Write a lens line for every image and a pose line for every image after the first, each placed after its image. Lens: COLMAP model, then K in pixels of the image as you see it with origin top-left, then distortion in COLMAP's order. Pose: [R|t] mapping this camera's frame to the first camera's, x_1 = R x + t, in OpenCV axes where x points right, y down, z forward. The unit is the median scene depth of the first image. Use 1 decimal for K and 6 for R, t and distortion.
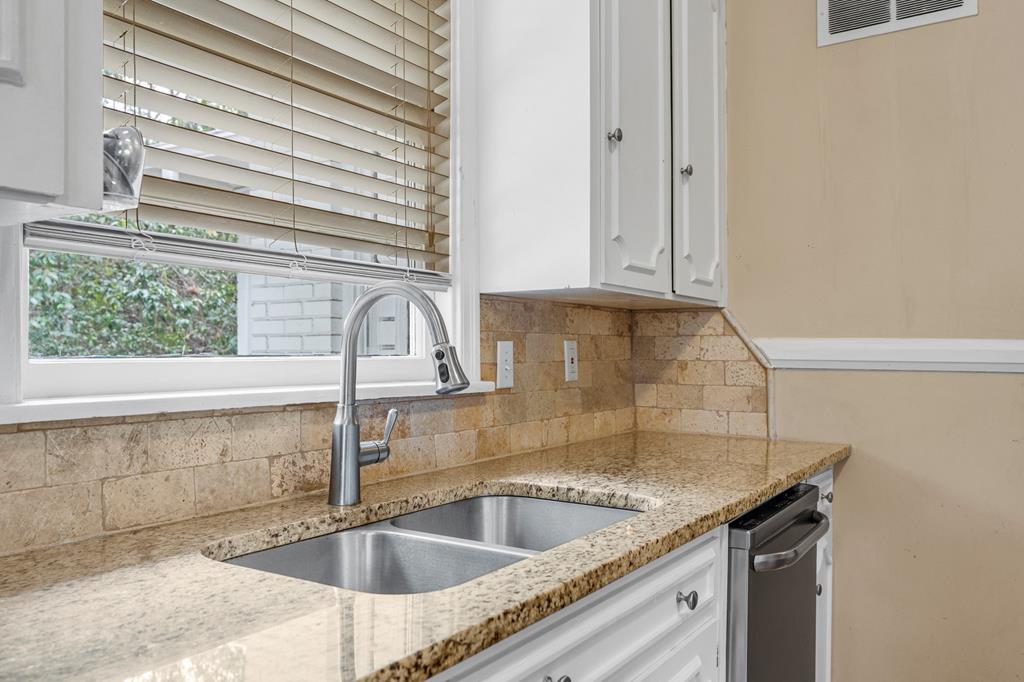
lens RADIAL K [[852.3, 0, 513.3], [0, 852.3, 361.8], [0, 0, 1]] dist [0.005646, 0.006608]
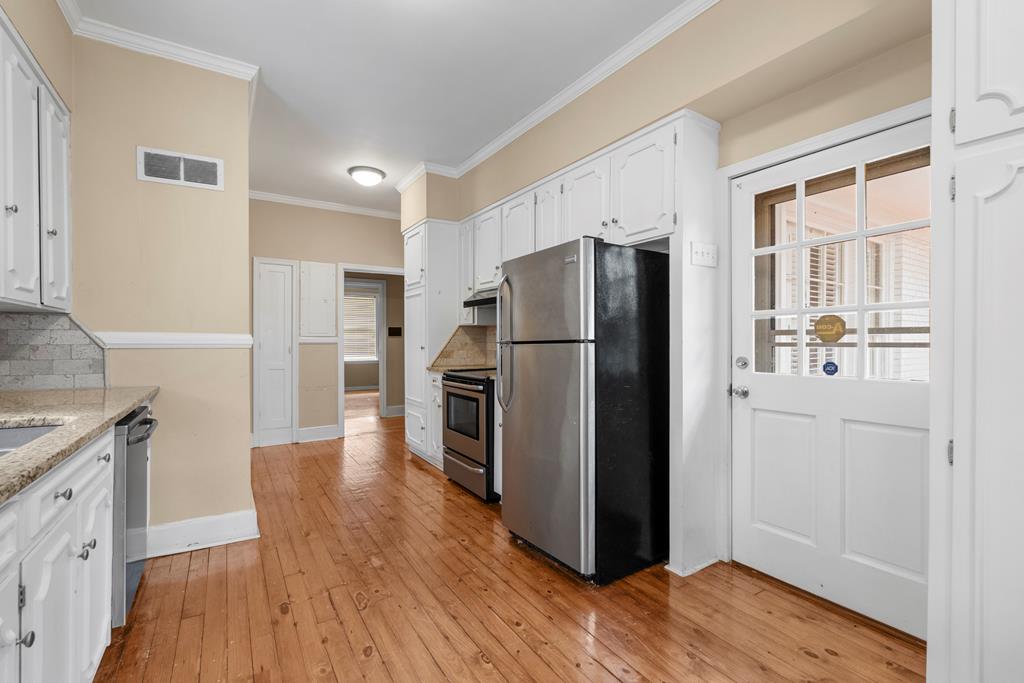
lens RADIAL K [[456.4, 0, 512.9], [0, 456.4, 335.4], [0, 0, 1]] dist [-0.013229, 0.000113]
pose [[0.443847, 0.007097, 0.896075, -0.174312], [0.012391, 0.999824, -0.014057, 0.003949], [-0.896017, 0.017342, 0.443681, -0.195701]]
